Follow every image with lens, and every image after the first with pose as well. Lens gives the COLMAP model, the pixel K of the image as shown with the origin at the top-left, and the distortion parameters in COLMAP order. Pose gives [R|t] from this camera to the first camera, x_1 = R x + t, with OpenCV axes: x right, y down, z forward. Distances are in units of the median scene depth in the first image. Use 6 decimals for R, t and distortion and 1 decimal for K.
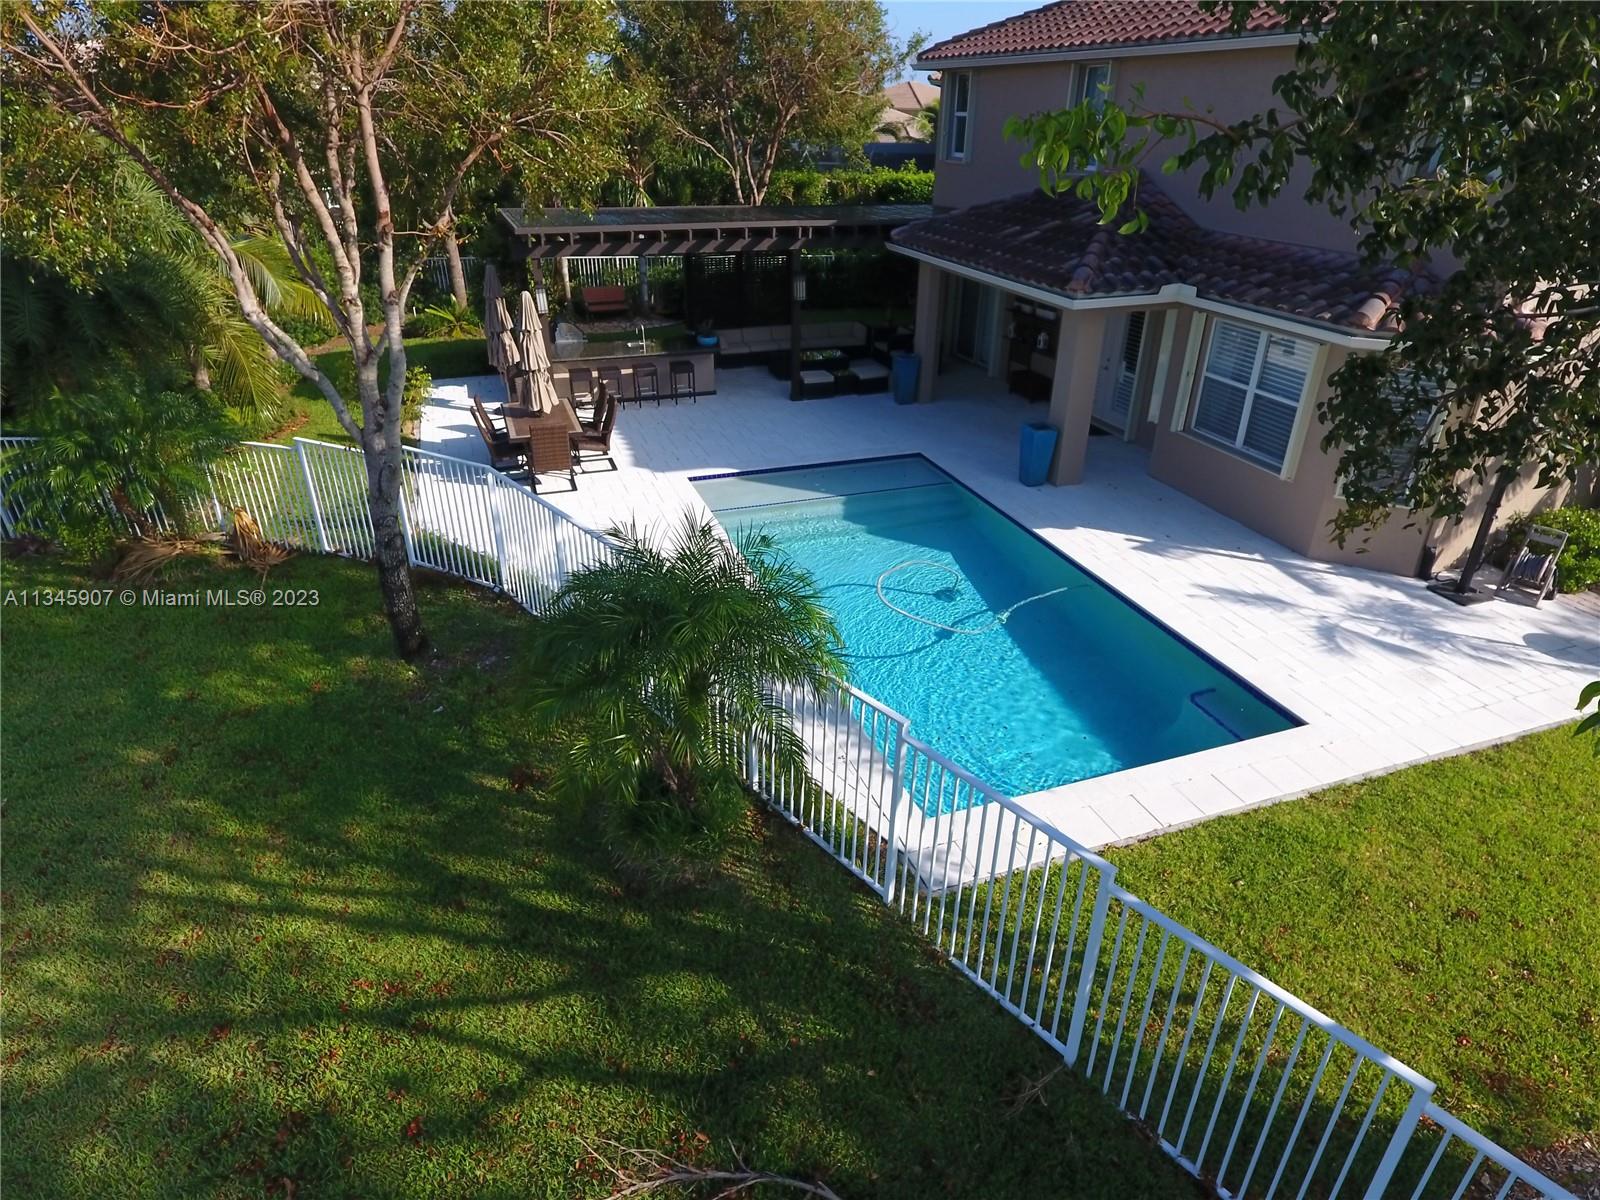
lens RADIAL K [[940.0, 0, 802.4], [0, 940.0, 601.2], [0, 0, 1]] dist [-0.021025, 0.004820]
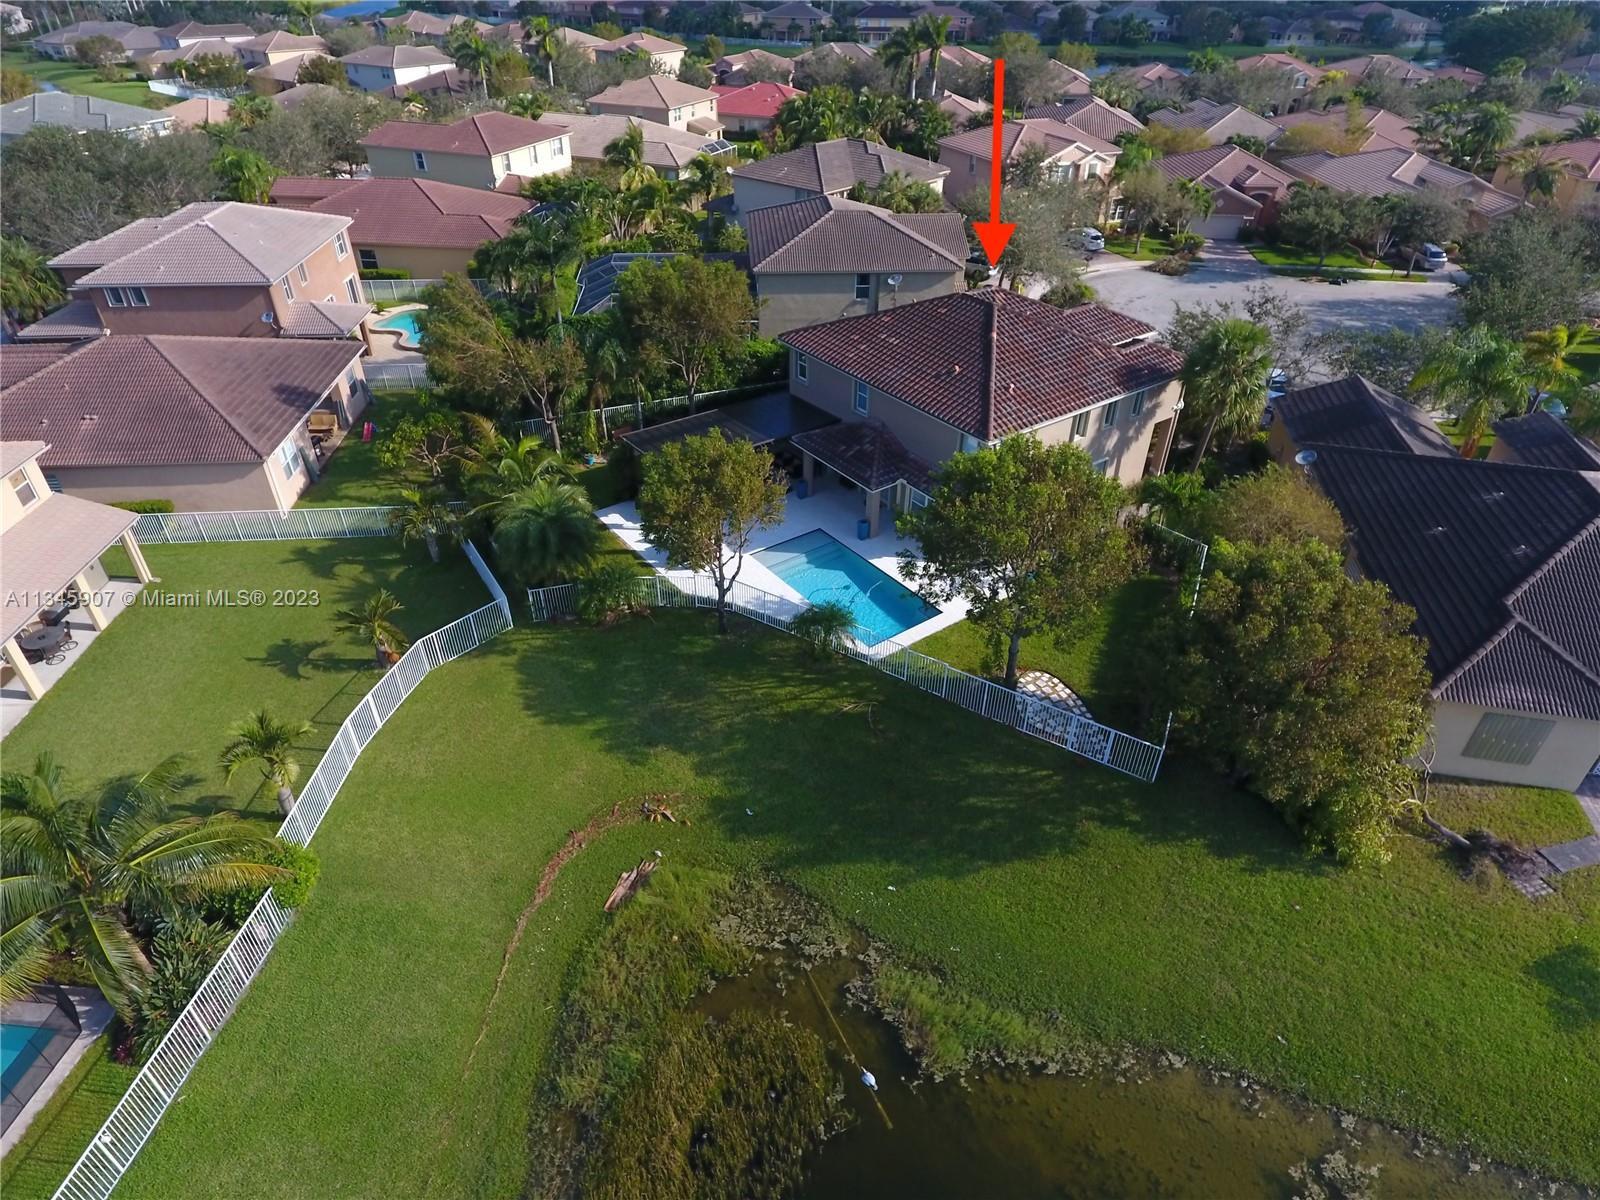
lens RADIAL K [[940.0, 0, 799.0], [0, 940.0, 599.0], [0, 0, 1]] dist [-0.021025, 0.004820]
pose [[0.955815, -0.176802, 0.234861, -0.783570], [0.142842, 0.977596, 0.154603, -0.488022], [-0.256933, -0.114223, 0.959655, -2.105623]]
